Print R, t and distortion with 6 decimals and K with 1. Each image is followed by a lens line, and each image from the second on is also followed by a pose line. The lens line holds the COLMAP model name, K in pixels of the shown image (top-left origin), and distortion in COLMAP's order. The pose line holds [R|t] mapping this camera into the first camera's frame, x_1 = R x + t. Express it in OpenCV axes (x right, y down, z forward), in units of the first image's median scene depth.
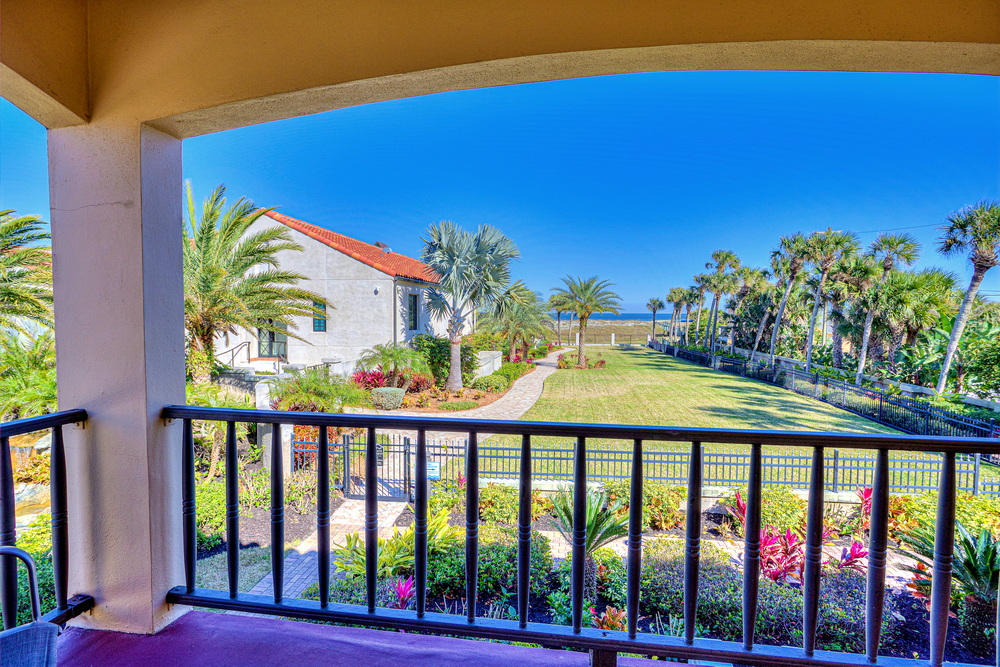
lens RADIAL K [[506.0, 0, 494.4], [0, 506.0, 334.6], [0, 0, 1]] dist [-0.002621, -0.000137]
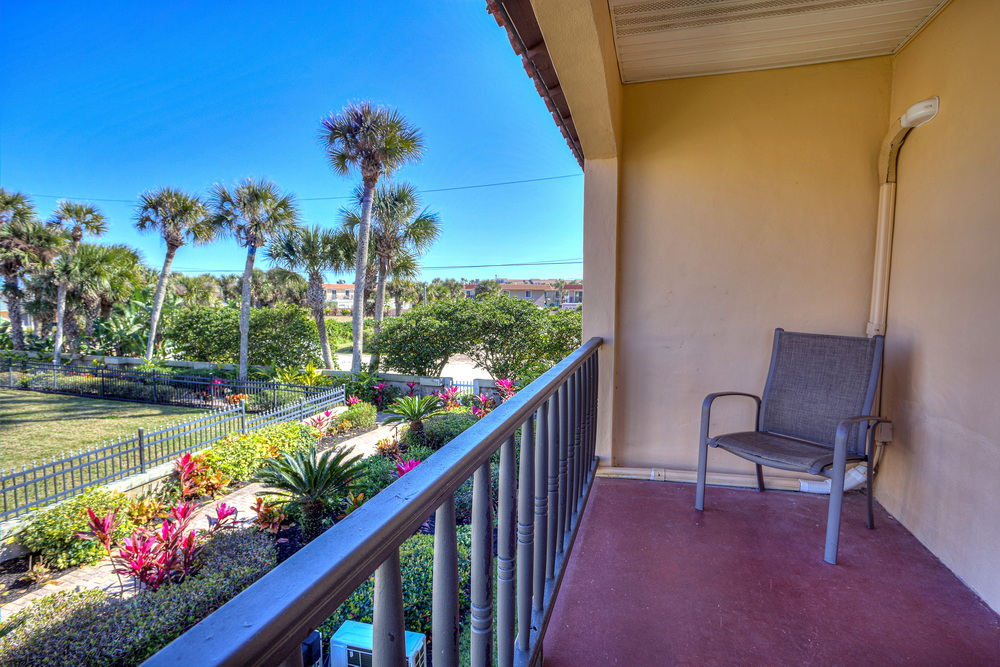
lens RADIAL K [[506.0, 0, 494.4], [0, 506.0, 334.6], [0, 0, 1]] dist [-0.002621, -0.000137]
pose [[0.148270, -0.086431, 0.985163, -0.057097], [0.039796, 0.995888, 0.081383, 0.002303], [-0.988146, 0.027139, 0.151100, 0.089541]]
